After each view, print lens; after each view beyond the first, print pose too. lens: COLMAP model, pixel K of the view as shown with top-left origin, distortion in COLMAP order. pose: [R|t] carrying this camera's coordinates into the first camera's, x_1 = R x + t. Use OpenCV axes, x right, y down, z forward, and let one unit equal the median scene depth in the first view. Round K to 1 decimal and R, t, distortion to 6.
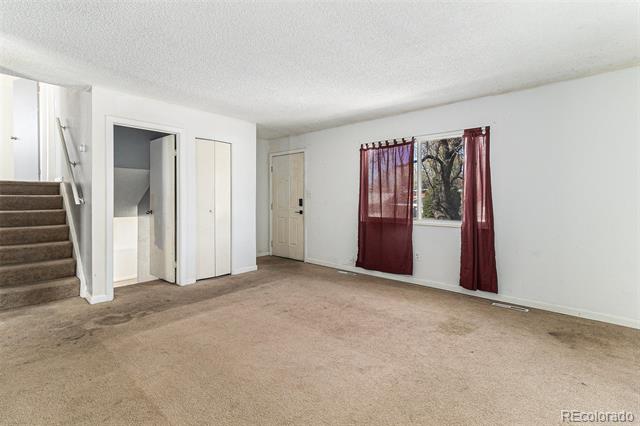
lens RADIAL K [[303.1, 0, 321.3], [0, 303.1, 199.6], [0, 0, 1]] dist [-0.017063, -0.000017]
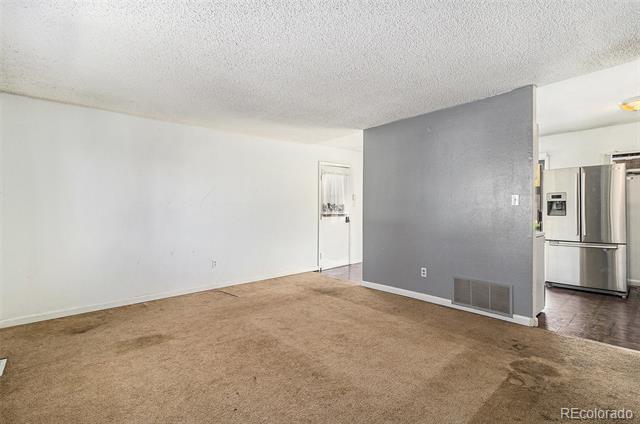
lens RADIAL K [[300.6, 0, 318.4], [0, 300.6, 204.3], [0, 0, 1]] dist [-0.001845, 0.000000]
pose [[-0.992344, 0.001488, 0.123493, -0.180474], [0.000314, 0.999955, -0.009526, -0.002637], [-0.123501, -0.009415, -0.992300, 1.334943]]
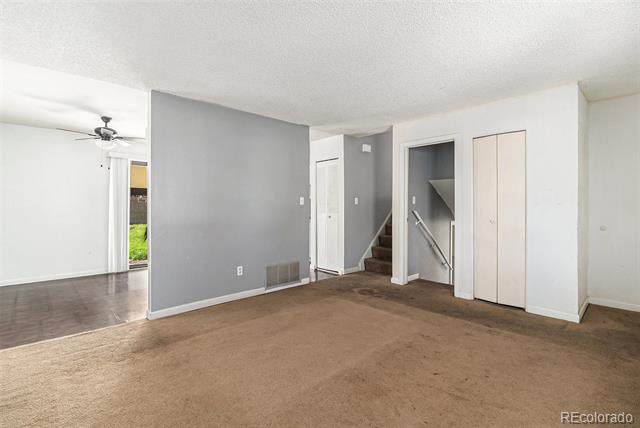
lens RADIAL K [[302.0, 0, 320.2], [0, 302.0, 209.0], [0, 0, 1]] dist [-0.001478, 0.000371]
pose [[-0.092001, -0.000320, -0.995759, 0.545226], [-0.006732, 0.999977, 0.000300, 0.008264], [0.995736, 0.006732, -0.092001, 0.666716]]
